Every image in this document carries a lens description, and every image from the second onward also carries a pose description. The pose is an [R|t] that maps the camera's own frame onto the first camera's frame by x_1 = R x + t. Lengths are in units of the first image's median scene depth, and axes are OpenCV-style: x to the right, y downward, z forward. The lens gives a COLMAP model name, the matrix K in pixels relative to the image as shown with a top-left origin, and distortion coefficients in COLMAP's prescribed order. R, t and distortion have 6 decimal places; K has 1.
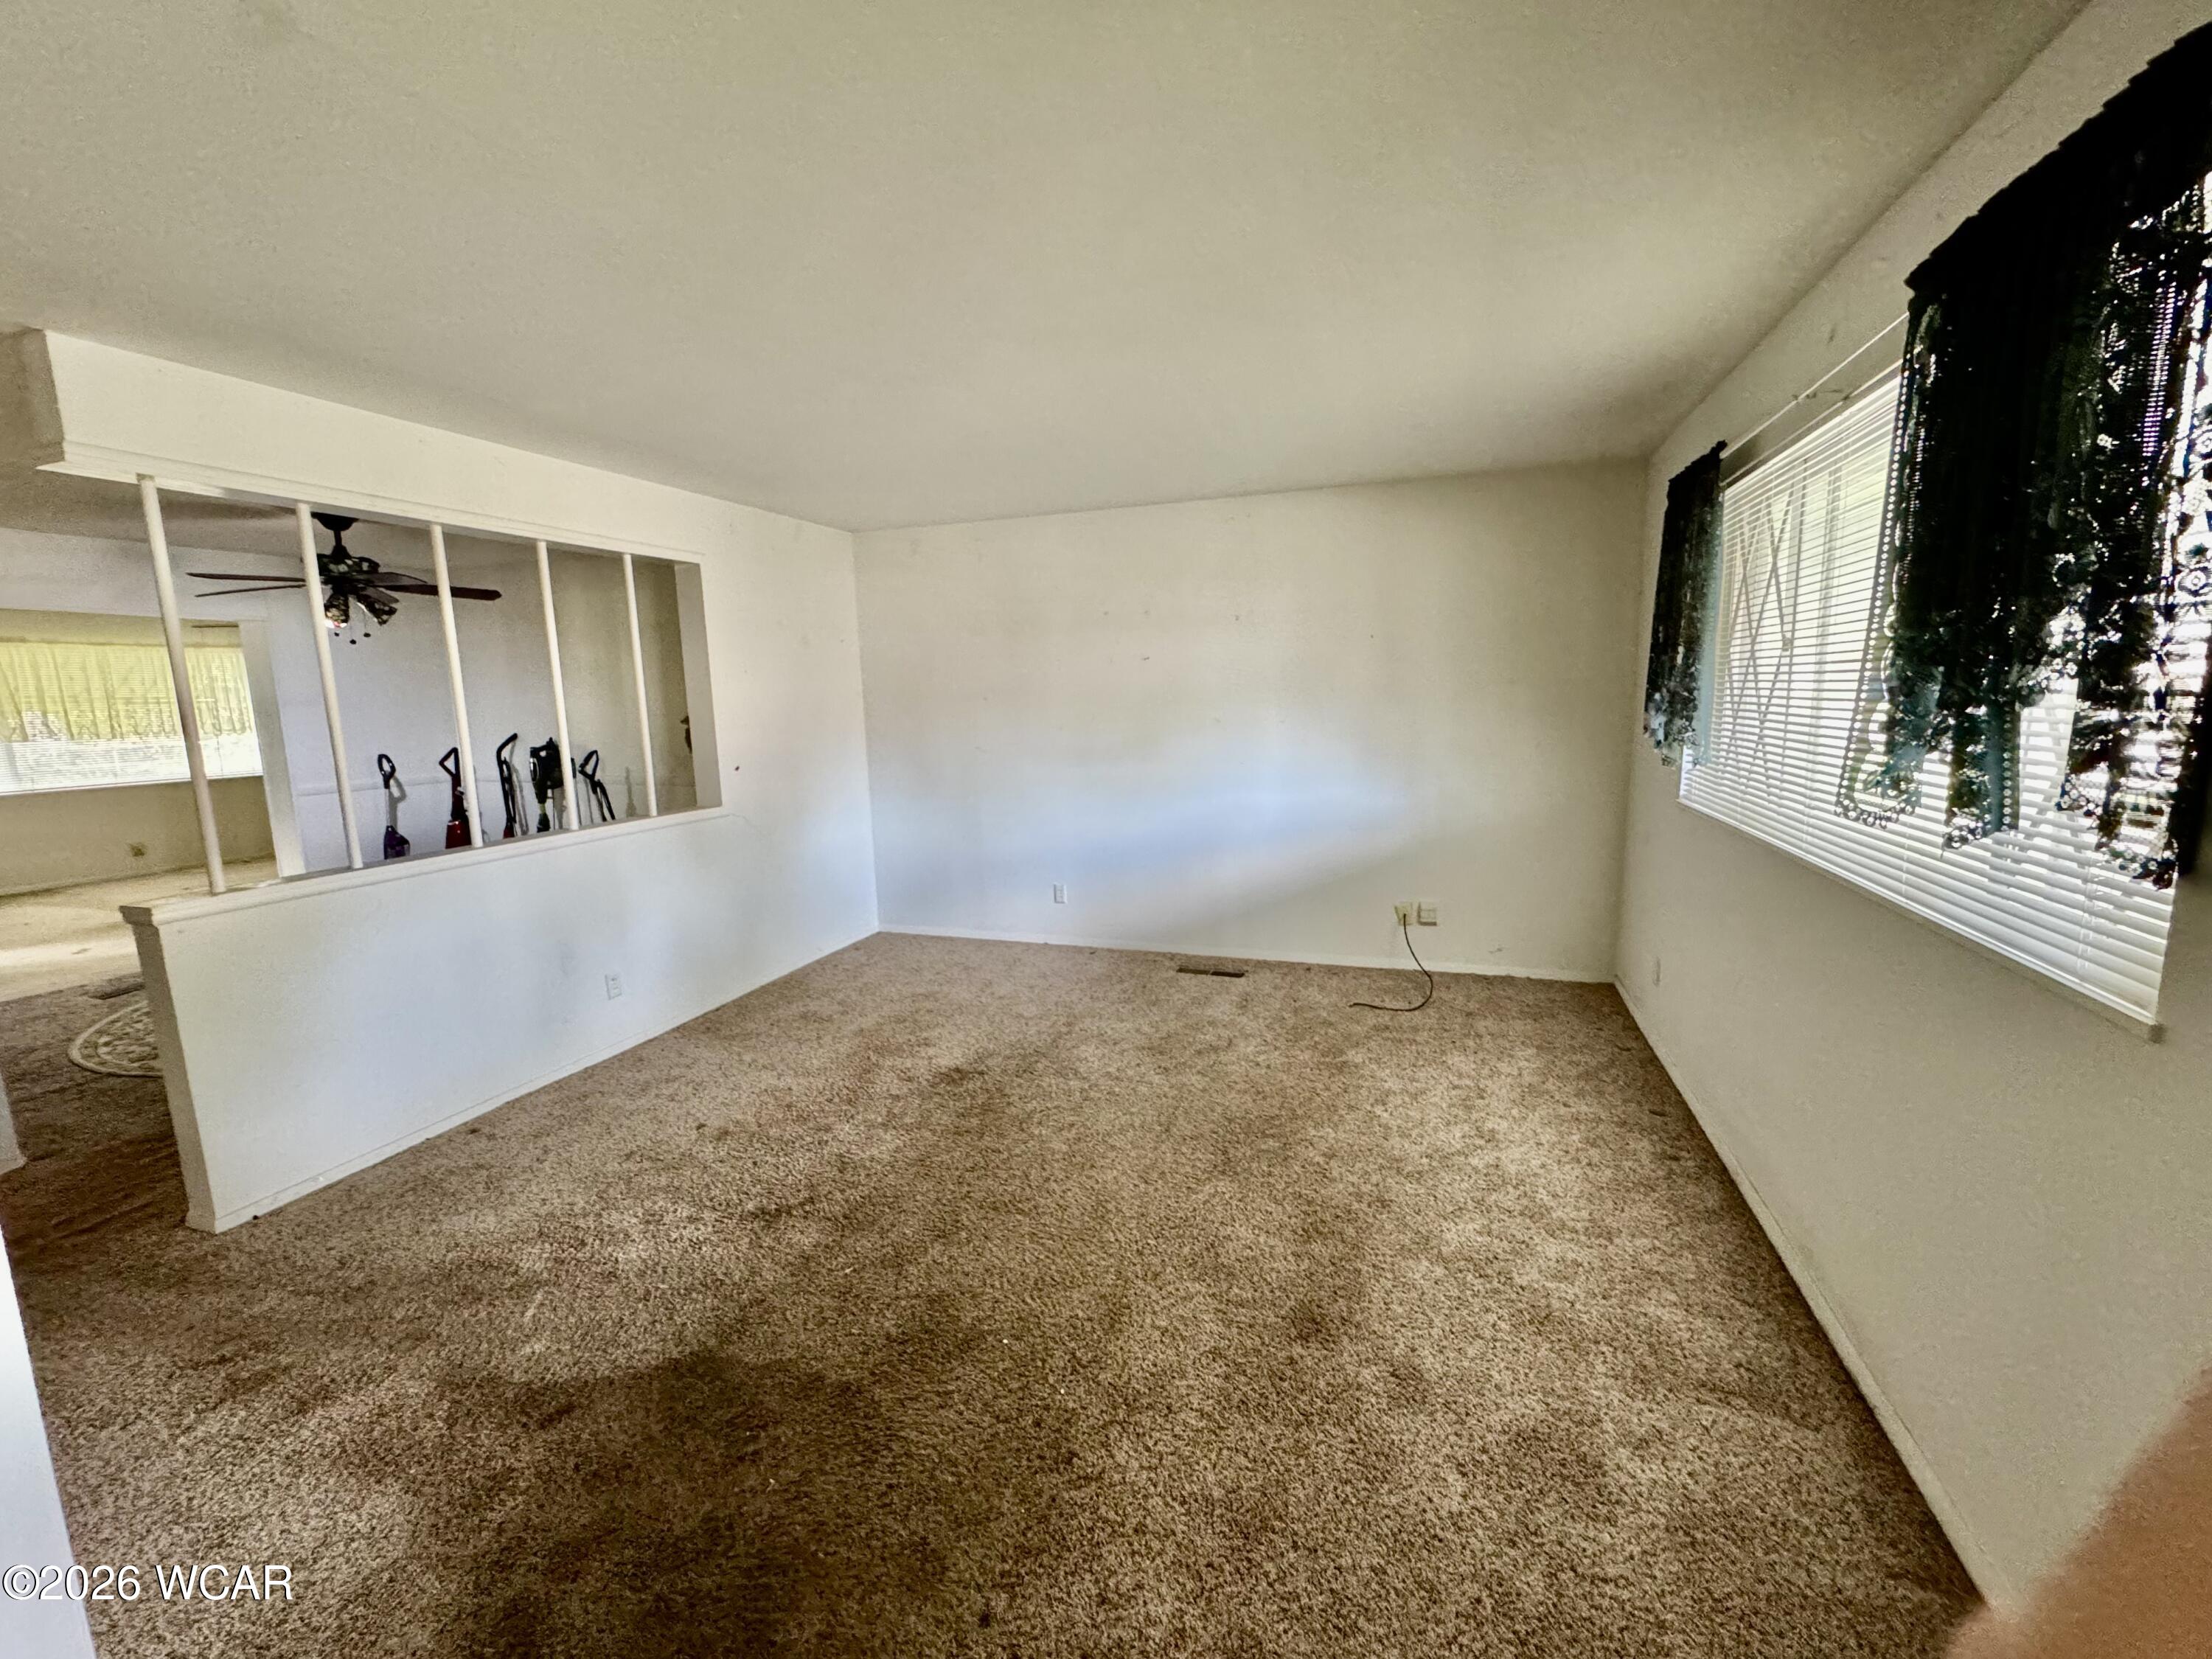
lens RADIAL K [[910.4, 0, 1106.3], [0, 910.4, 830.7], [0, 0, 1]] dist [-0.001651, -0.000019]
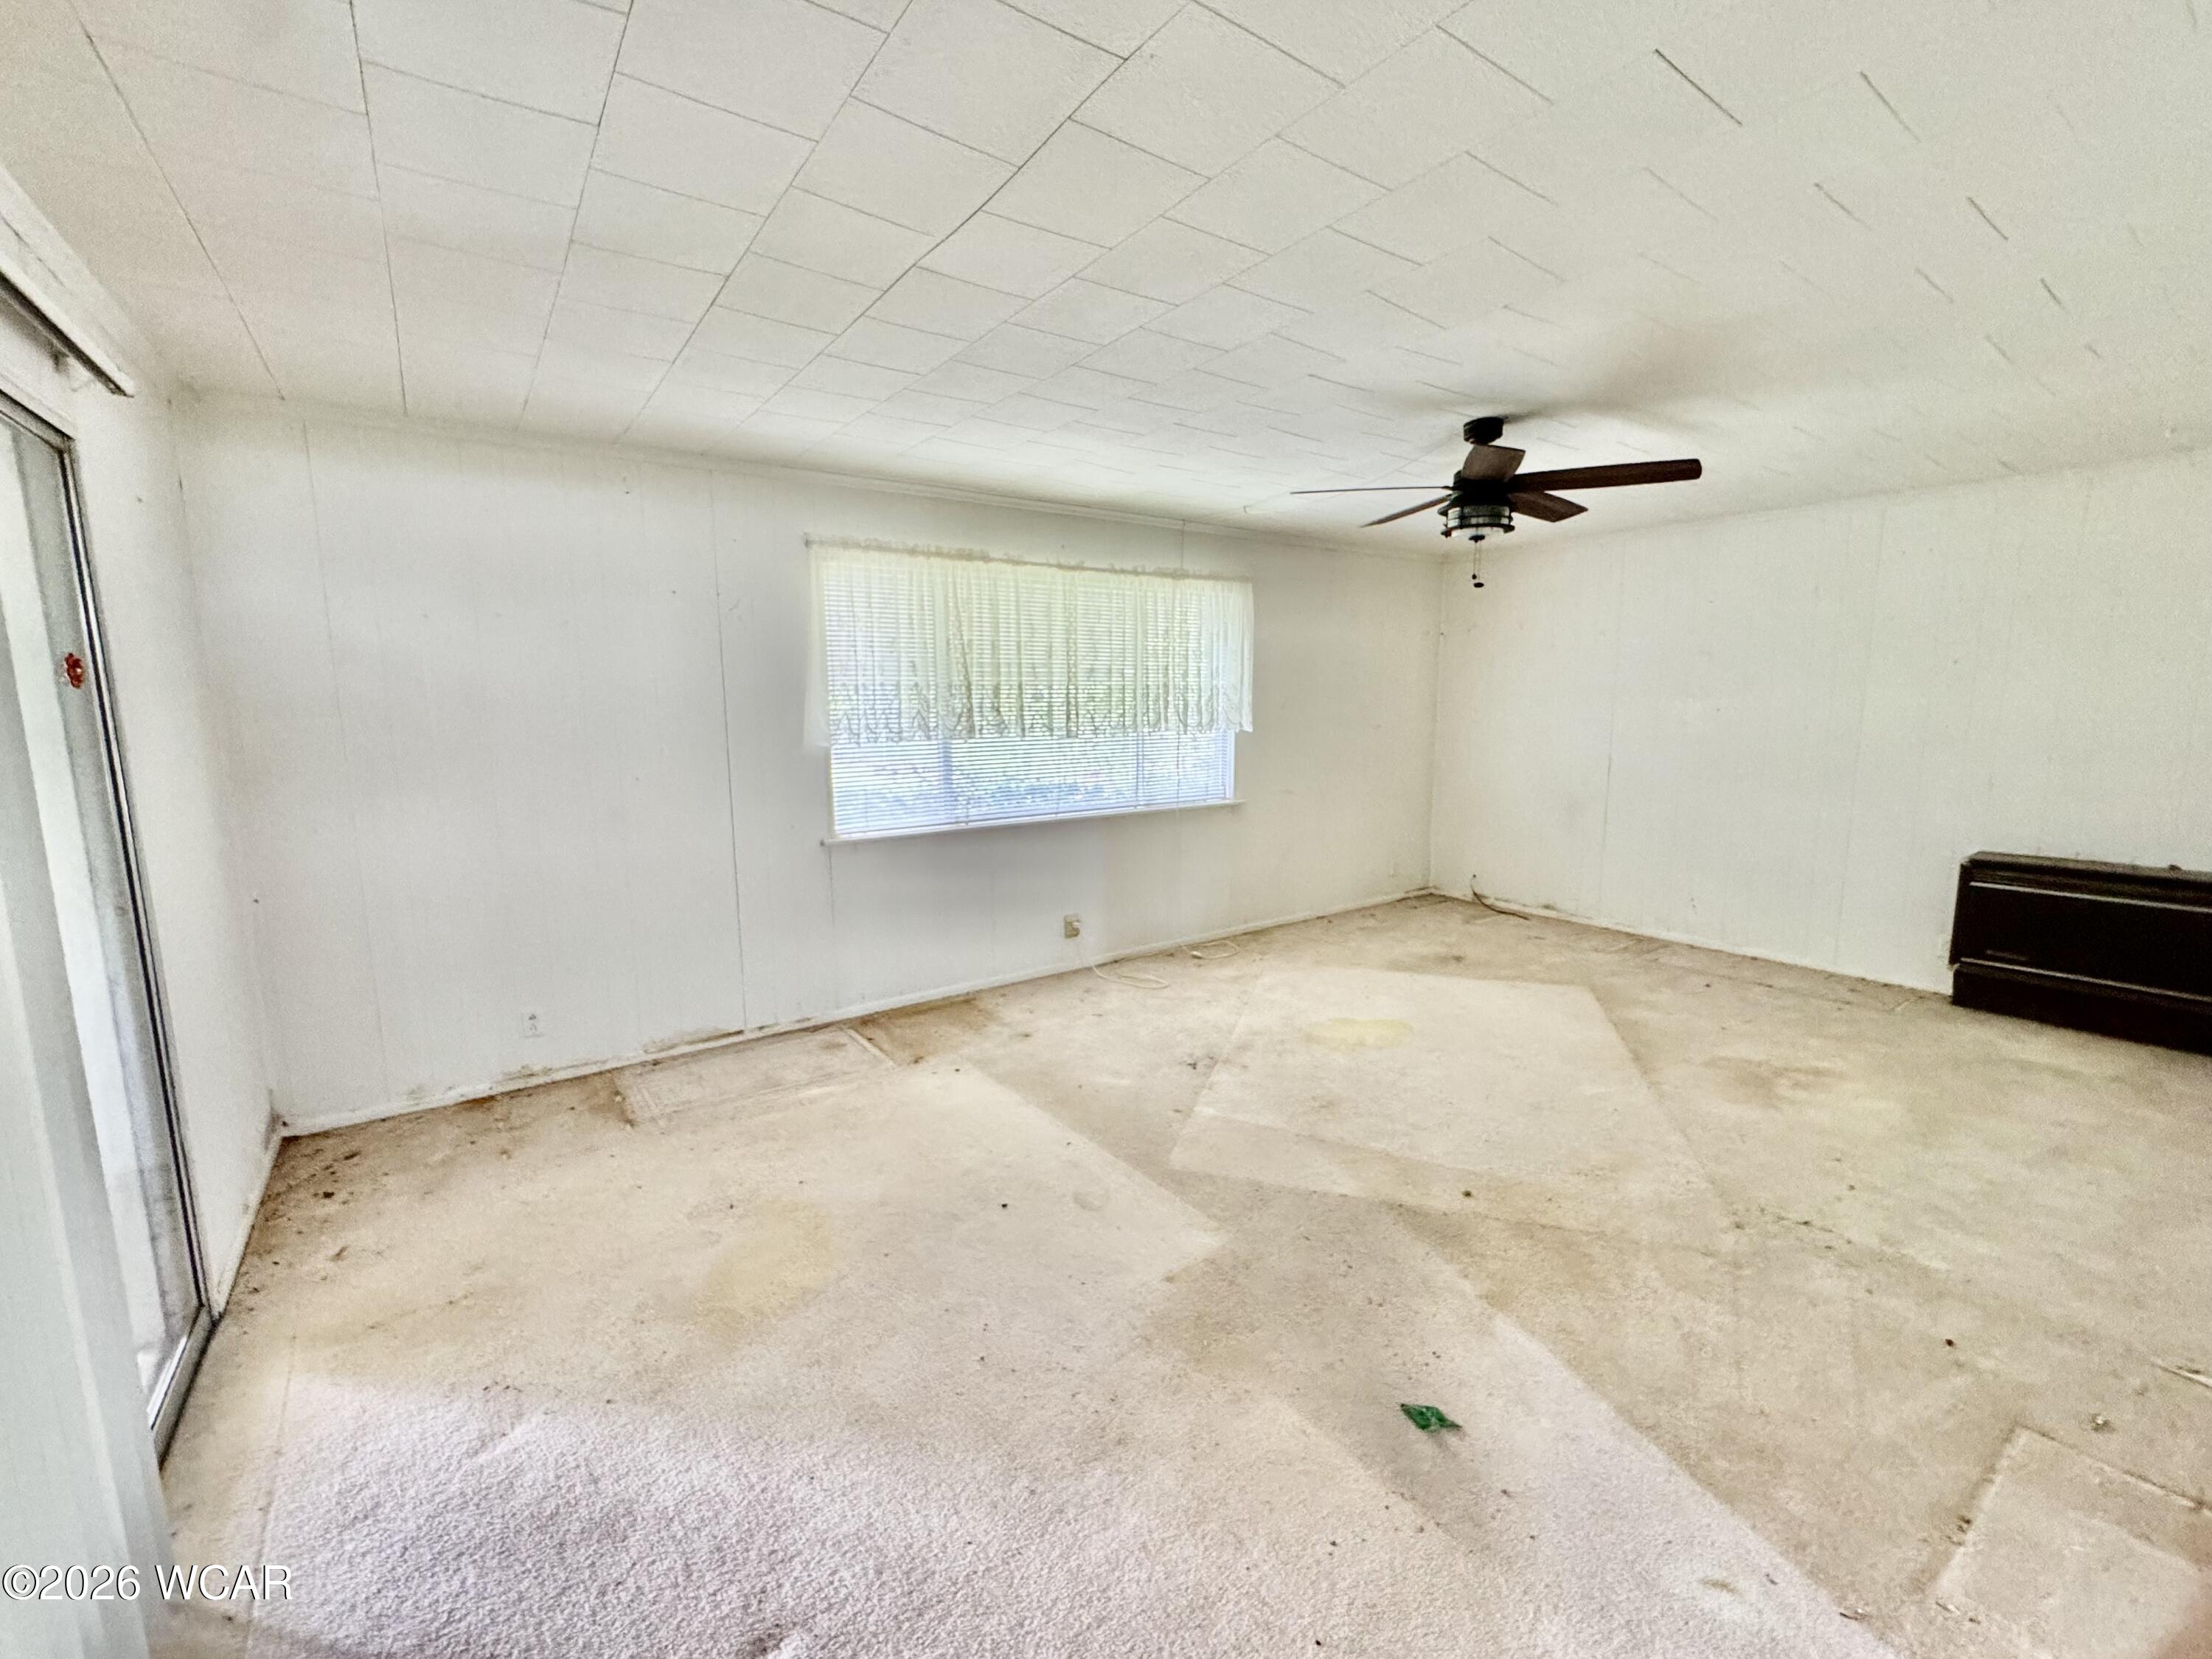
lens RADIAL K [[910.4, 0, 1110.3], [0, 910.4, 830.7], [0, 0, 1]] dist [-0.001651, -0.000019]
pose [[0.822409, 0.102330, -0.559618, -0.769784], [-0.097919, 0.994471, 0.037946, -0.068913], [0.560407, 0.023590, 0.827882, 0.562239]]
